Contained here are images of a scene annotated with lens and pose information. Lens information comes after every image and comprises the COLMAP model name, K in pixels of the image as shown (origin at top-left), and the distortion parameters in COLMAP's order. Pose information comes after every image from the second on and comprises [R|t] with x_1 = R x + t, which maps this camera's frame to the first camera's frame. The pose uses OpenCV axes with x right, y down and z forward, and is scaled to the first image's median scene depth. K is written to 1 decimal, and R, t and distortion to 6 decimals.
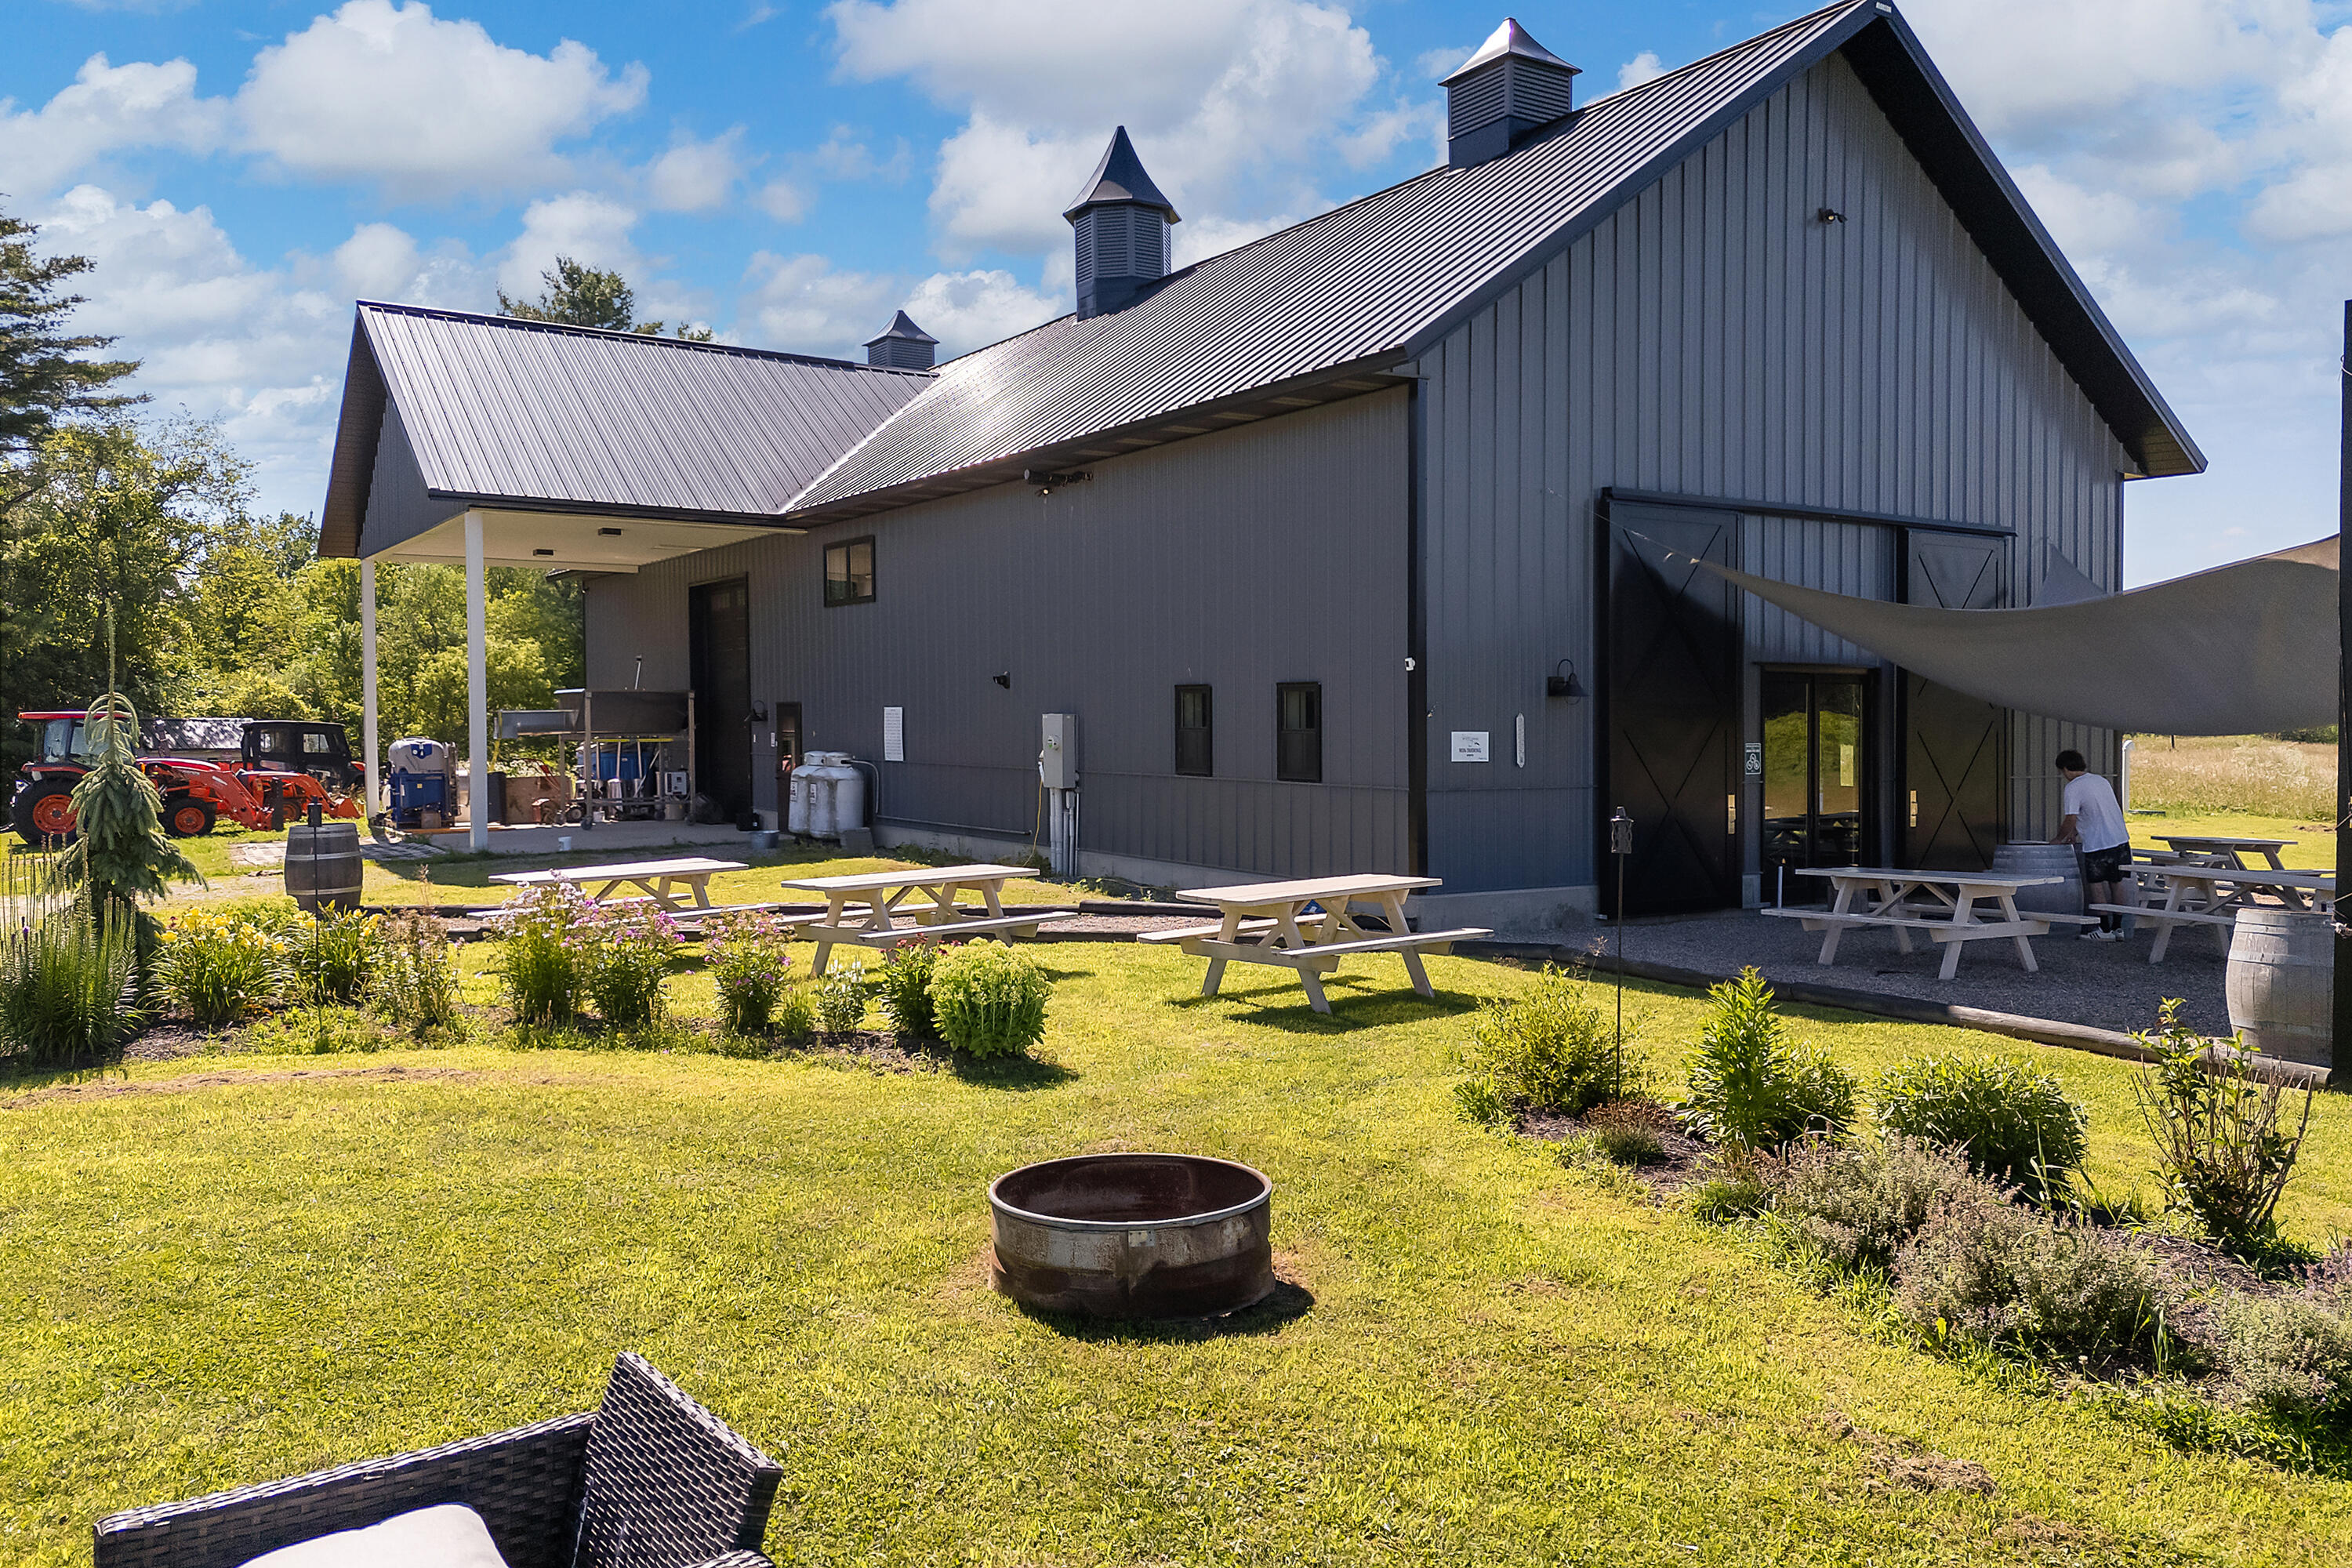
lens RADIAL K [[1581.2, 0, 1126.4], [0, 1581.2, 778.3], [0, 0, 1]] dist [0.043893, 0.000308]
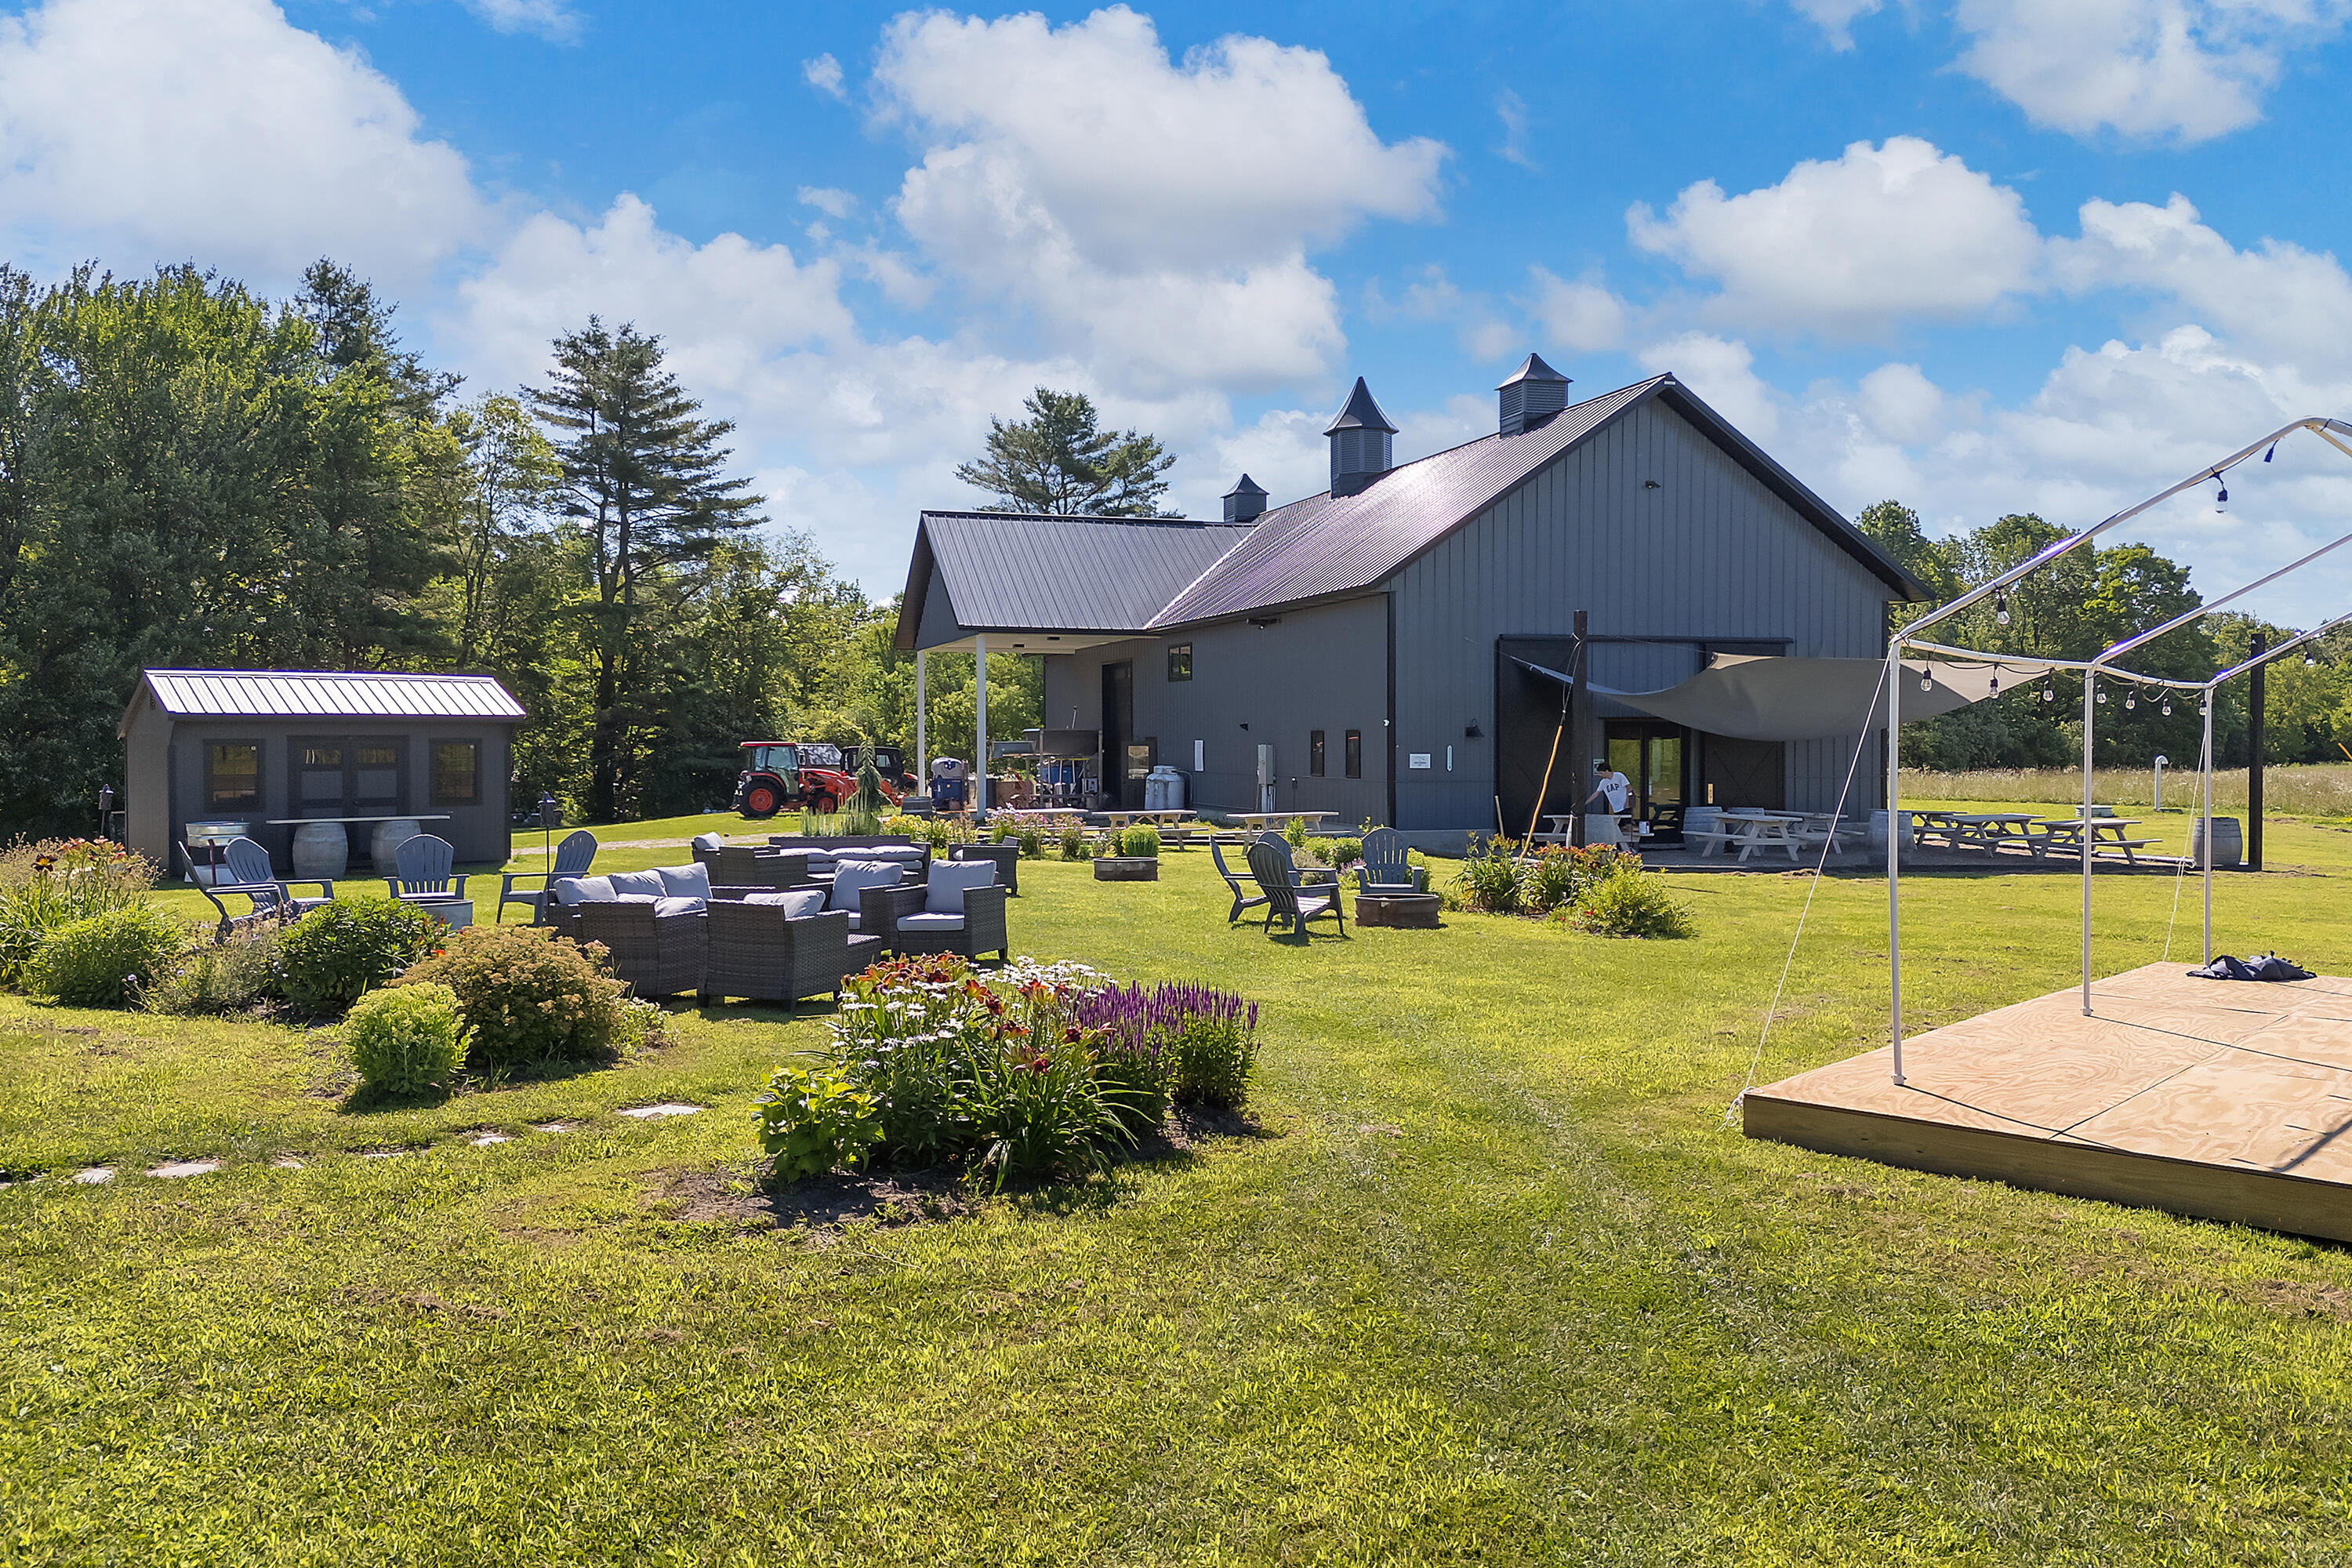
lens RADIAL K [[1661.7, 0, 1176.0], [0, 1661.7, 784.0], [0, 0, 1]] dist [0.106024, -0.083168]
pose [[0.964945, 0.006160, -0.262380, 0.256733], [-0.009144, 0.999907, -0.010151, 0.019064], [0.262293, 0.012195, 0.964911, -0.651121]]
